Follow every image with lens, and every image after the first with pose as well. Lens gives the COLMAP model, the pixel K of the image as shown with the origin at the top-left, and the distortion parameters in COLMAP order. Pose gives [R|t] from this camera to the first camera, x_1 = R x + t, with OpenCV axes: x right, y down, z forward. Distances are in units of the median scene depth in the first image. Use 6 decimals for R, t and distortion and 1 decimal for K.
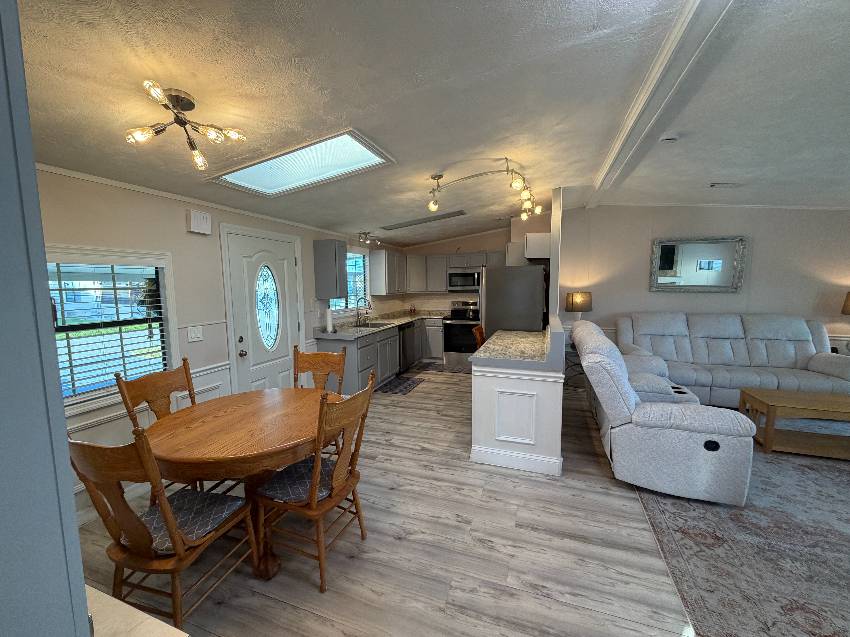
lens RADIAL K [[338.2, 0, 422.0], [0, 338.2, 319.8], [0, 0, 1]] dist [-0.000003, 0.000031]
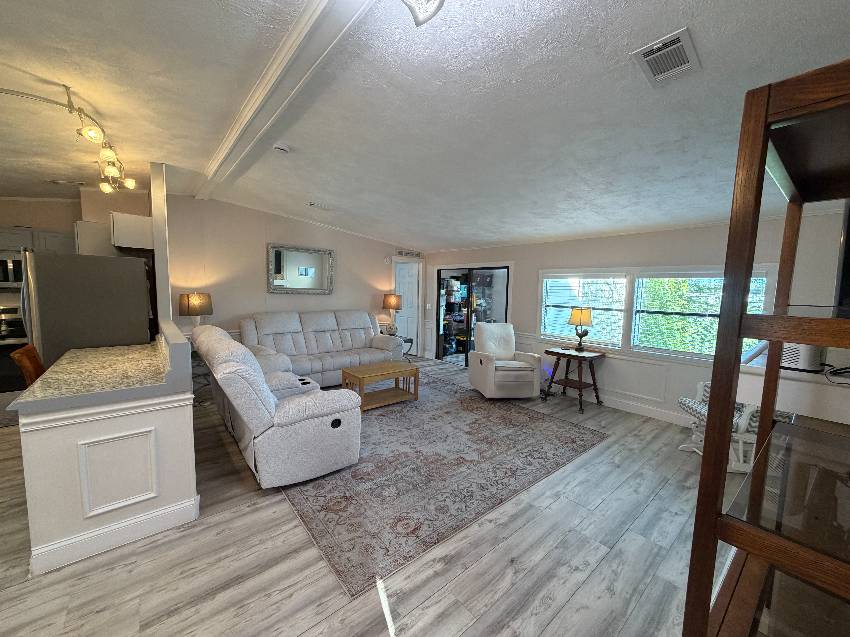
lens RADIAL K [[338.2, 0, 422.0], [0, 338.2, 319.8], [0, 0, 1]] dist [-0.000003, 0.000031]
pose [[0.507013, -0.060644, 0.859803, 0.007559], [0.063764, 0.997427, 0.032750, -0.005414], [-0.859577, 0.038220, 0.509575, 0.074642]]
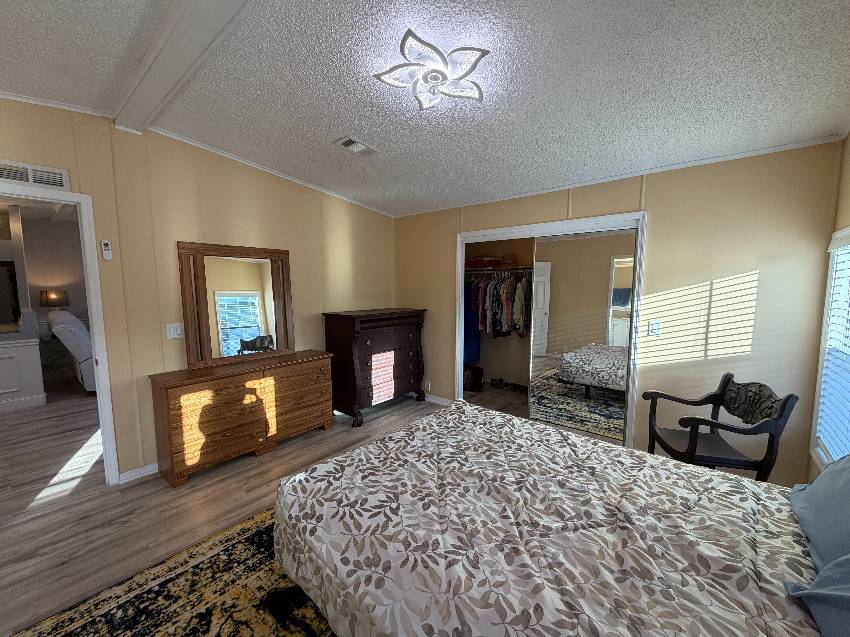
lens RADIAL K [[338.2, 0, 422.0], [0, 338.2, 319.8], [0, 0, 1]] dist [-0.000003, 0.000031]
pose [[0.332239, -0.081878, 0.939635, -0.327859], [0.092264, 0.994268, 0.054016, 0.107682], [-0.938672, 0.068748, 0.337889, -0.864183]]
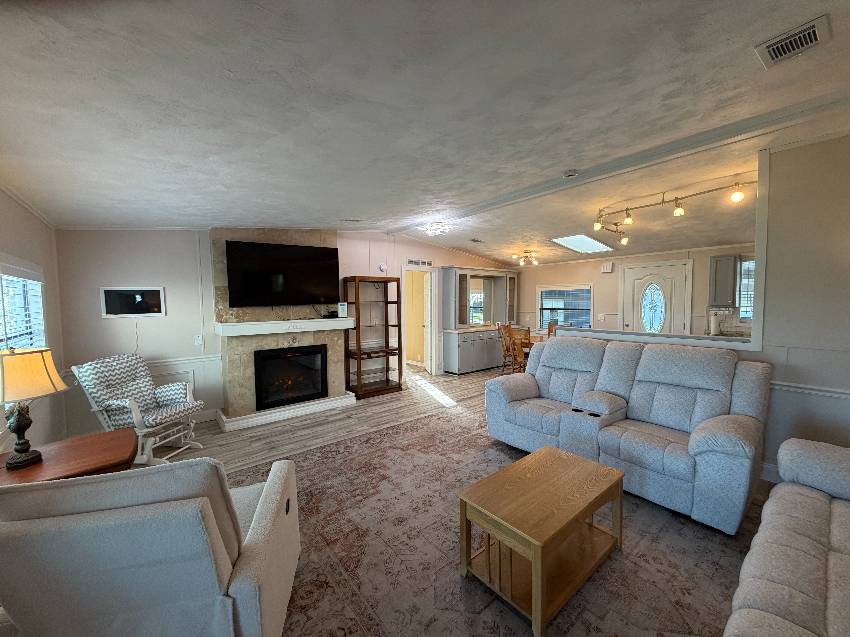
lens RADIAL K [[338.2, 0, 422.0], [0, 338.2, 319.8], [0, 0, 1]] dist [-0.000003, 0.000031]
pose [[-0.514132, 0.068867, -0.854942, 1.475037], [-0.072227, 0.989755, 0.123161, -0.104843], [0.854665, 0.125071, -0.503890, 0.882844]]
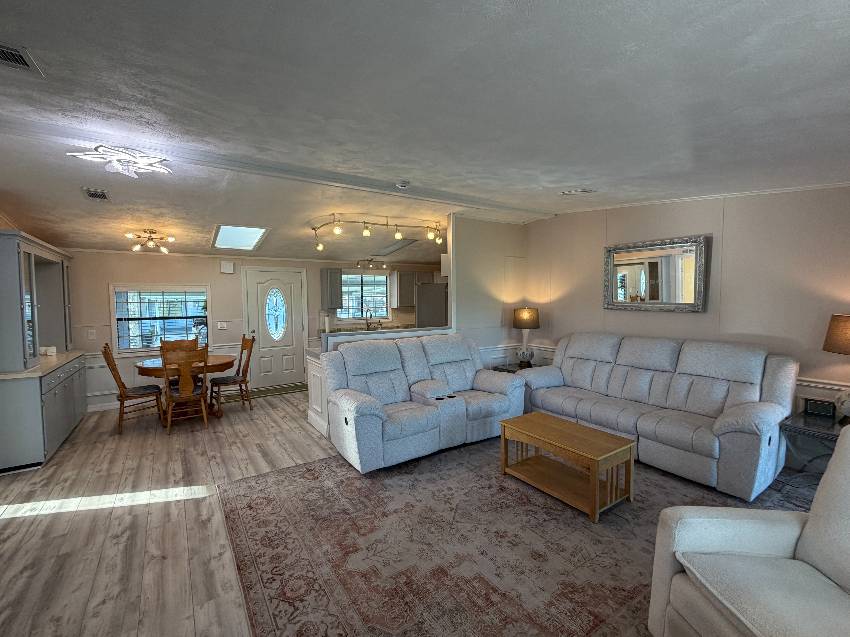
lens RADIAL K [[375.3, 0, 425.0], [0, 375.3, 318.5], [0, 0, 1]] dist [-0.004696, -0.000297]
pose [[0.805827, 0.033578, -0.591198, 1.183299], [-0.061804, 0.997707, -0.027576, -0.008575], [0.588917, 0.058760, 0.806055, -0.028636]]
